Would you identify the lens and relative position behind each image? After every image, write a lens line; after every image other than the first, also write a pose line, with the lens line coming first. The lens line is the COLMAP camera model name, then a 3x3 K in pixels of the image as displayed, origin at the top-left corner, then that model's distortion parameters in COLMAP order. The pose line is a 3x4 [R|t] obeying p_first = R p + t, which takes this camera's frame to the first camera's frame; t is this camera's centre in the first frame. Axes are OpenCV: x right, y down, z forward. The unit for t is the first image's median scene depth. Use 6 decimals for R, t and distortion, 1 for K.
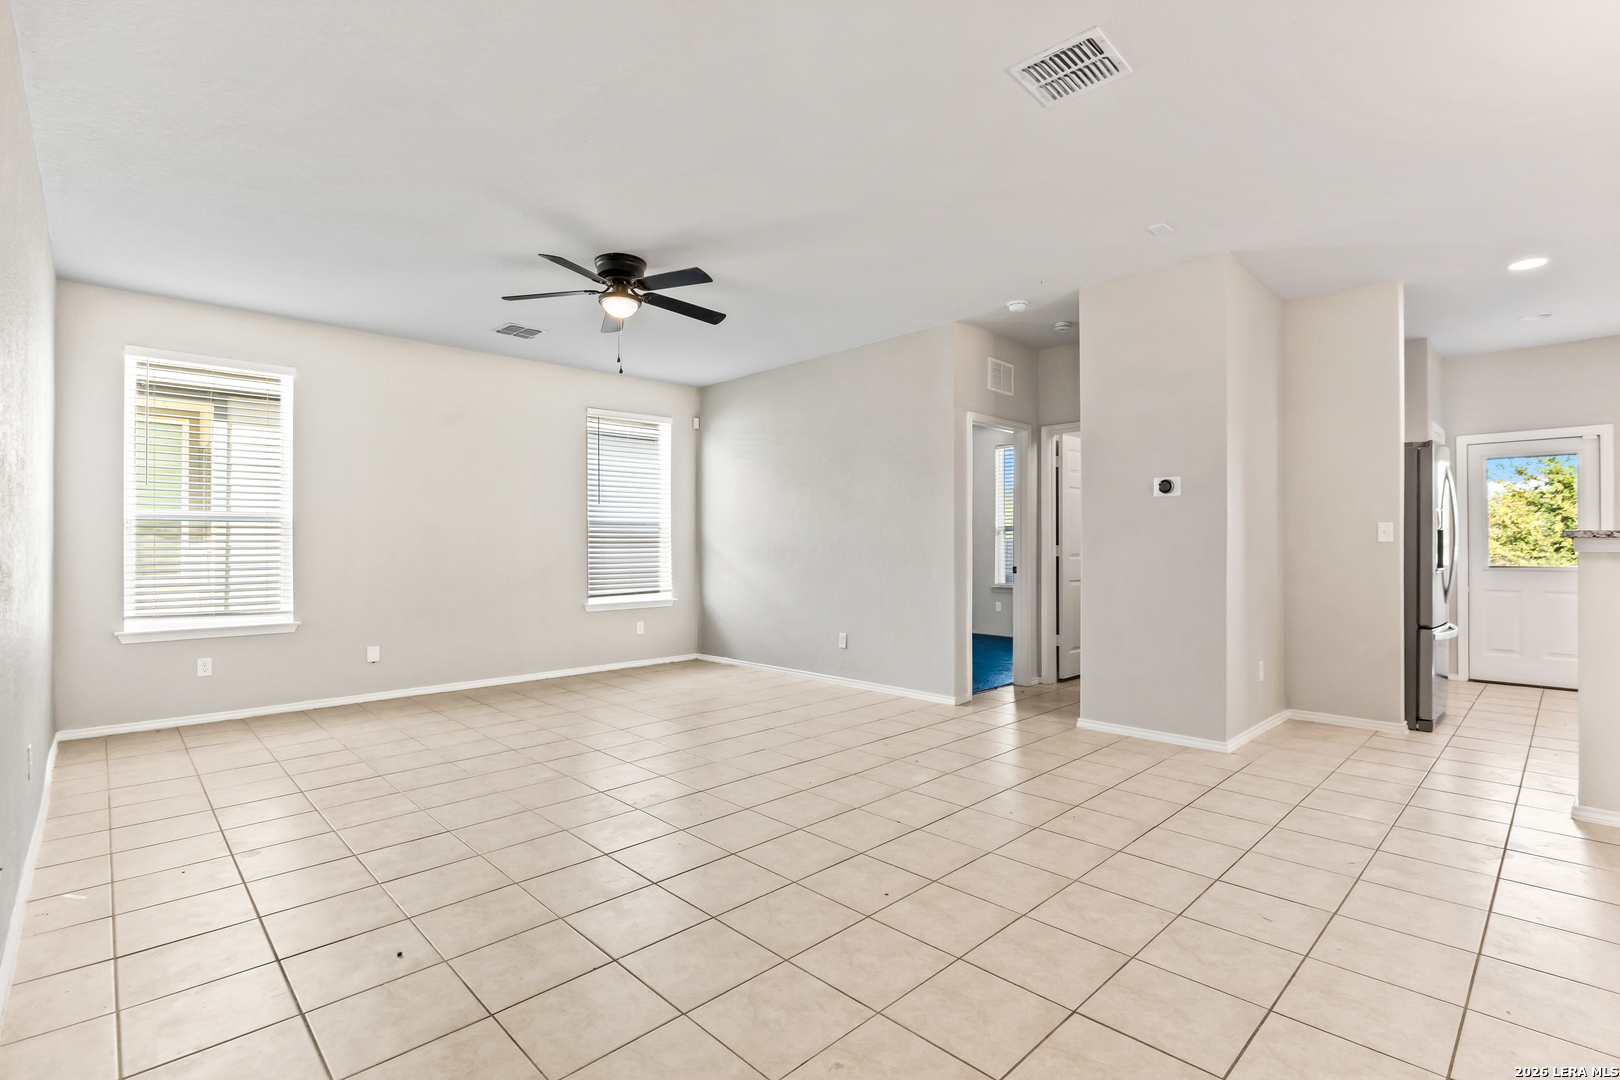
lens RADIAL K [[745.2, 0, 815.5], [0, 745.2, 543.2], [0, 0, 1]] dist [-0.002563, -0.000290]
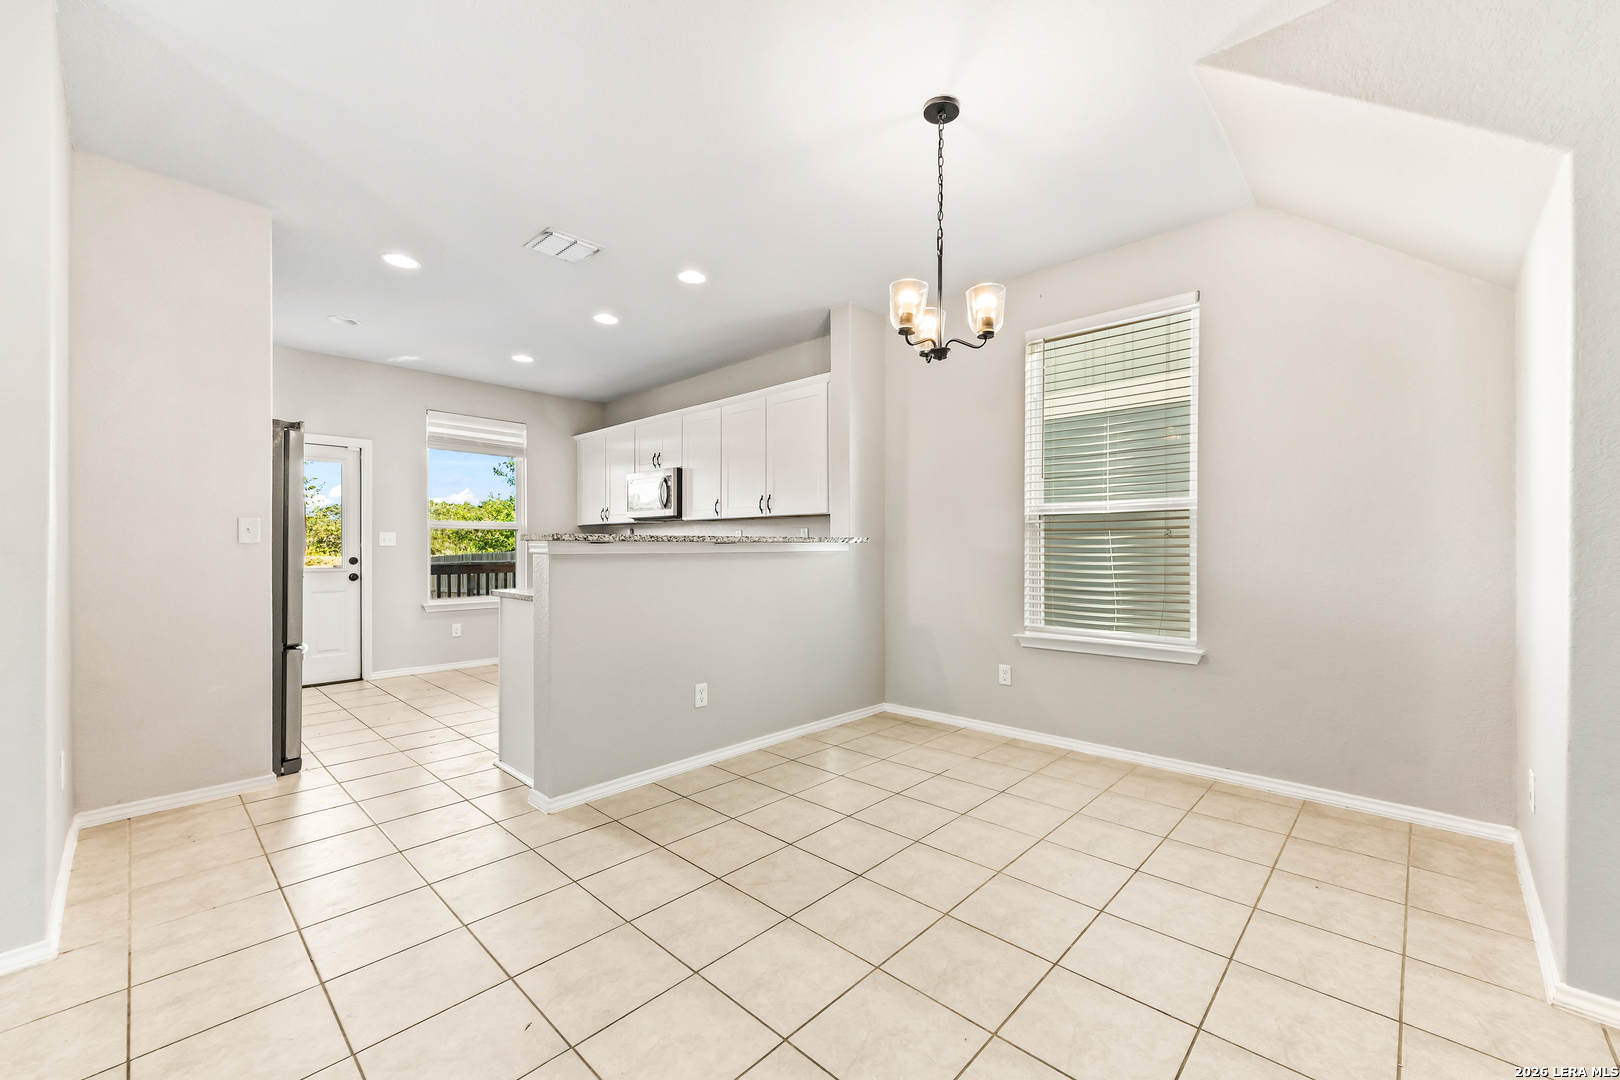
lens RADIAL K [[636.0, 0, 819.8], [0, 636.0, 546.9], [0, 0, 1]] dist [0.000148, -0.000067]
pose [[-0.051919, -0.000205, 0.998651, 0.068138], [-0.004066, 0.999992, -0.000006, -0.000256], [-0.998643, -0.004061, -0.051920, 0.363933]]
